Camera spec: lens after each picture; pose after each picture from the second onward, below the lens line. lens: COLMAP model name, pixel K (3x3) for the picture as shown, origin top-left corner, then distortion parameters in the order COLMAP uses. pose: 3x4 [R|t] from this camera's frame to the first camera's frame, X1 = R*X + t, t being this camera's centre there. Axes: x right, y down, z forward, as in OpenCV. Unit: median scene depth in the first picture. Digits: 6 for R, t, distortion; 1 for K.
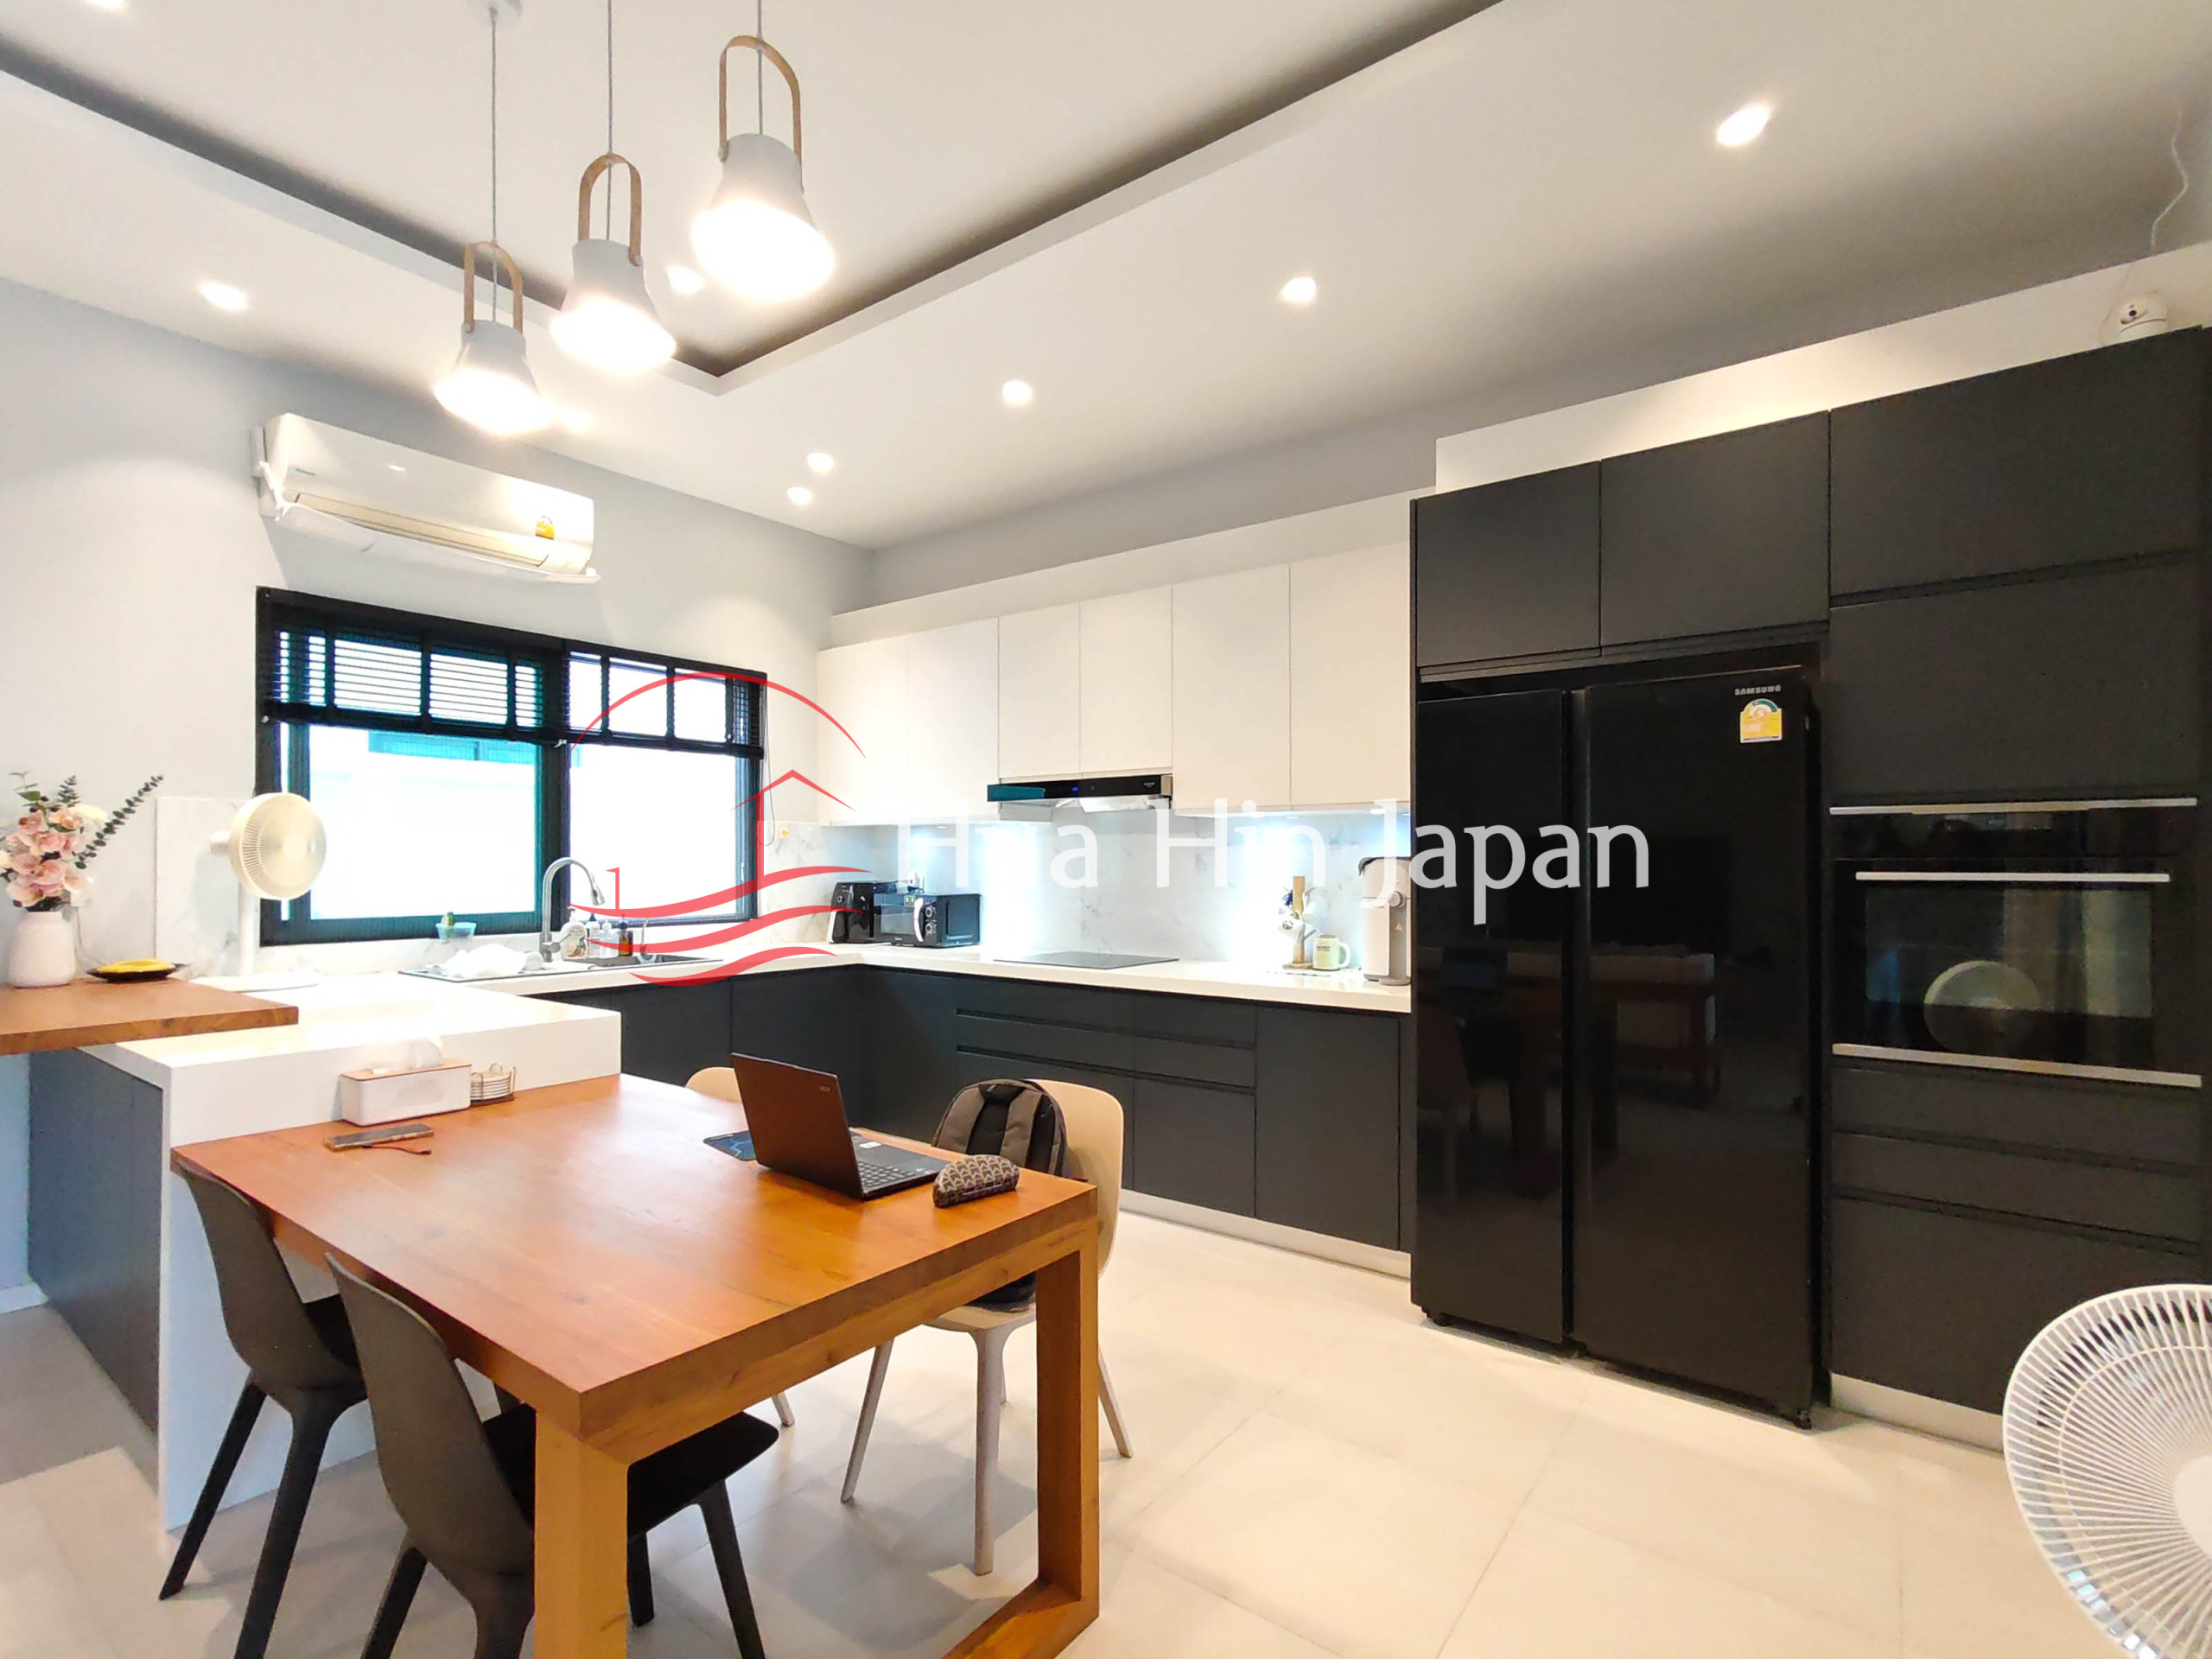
lens RADIAL K [[1083.3, 0, 1011.4], [0, 1083.3, 868.7], [0, 0, 1]] dist [-0.004187, -0.001219]
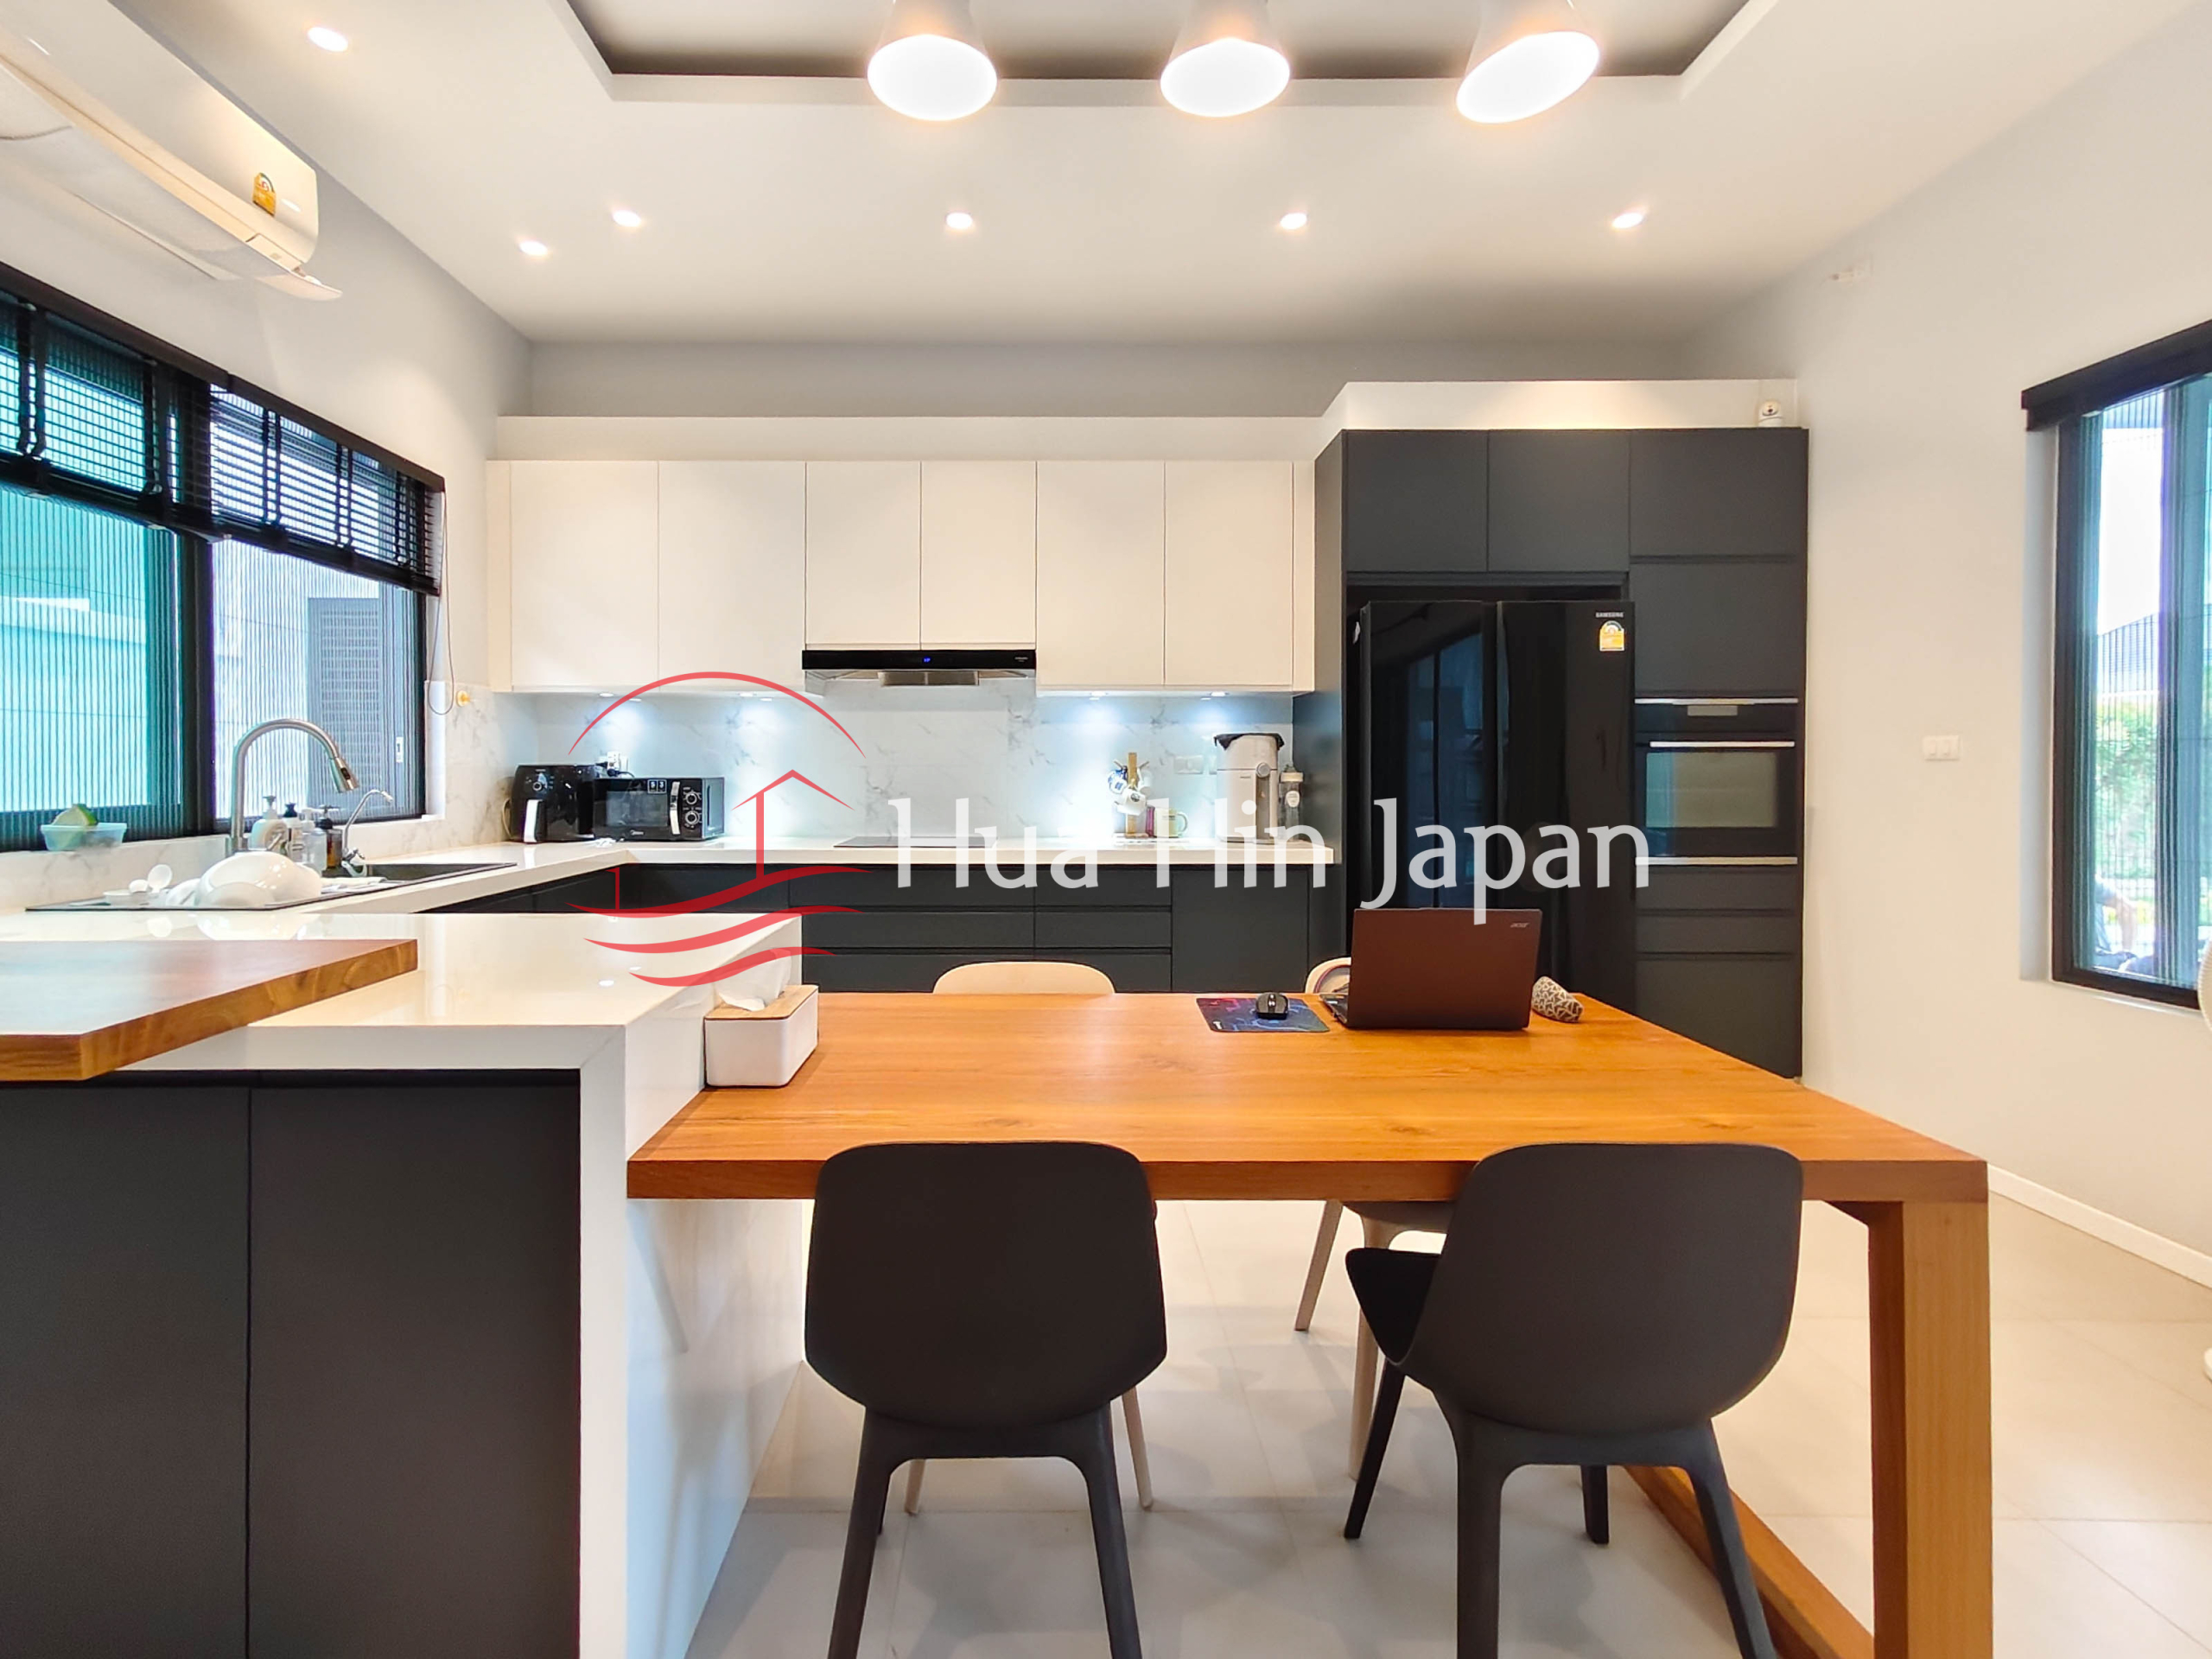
lens RADIAL K [[1093.5, 0, 1031.1], [0, 1093.5, 778.1], [0, 0, 1]] dist [0.002302, 0.000401]
pose [[0.765785, -0.006641, 0.643062, -0.504210], [0.004495, 0.999978, 0.004974, 0.025609], [-0.643081, -0.000919, 0.765798, 0.220954]]
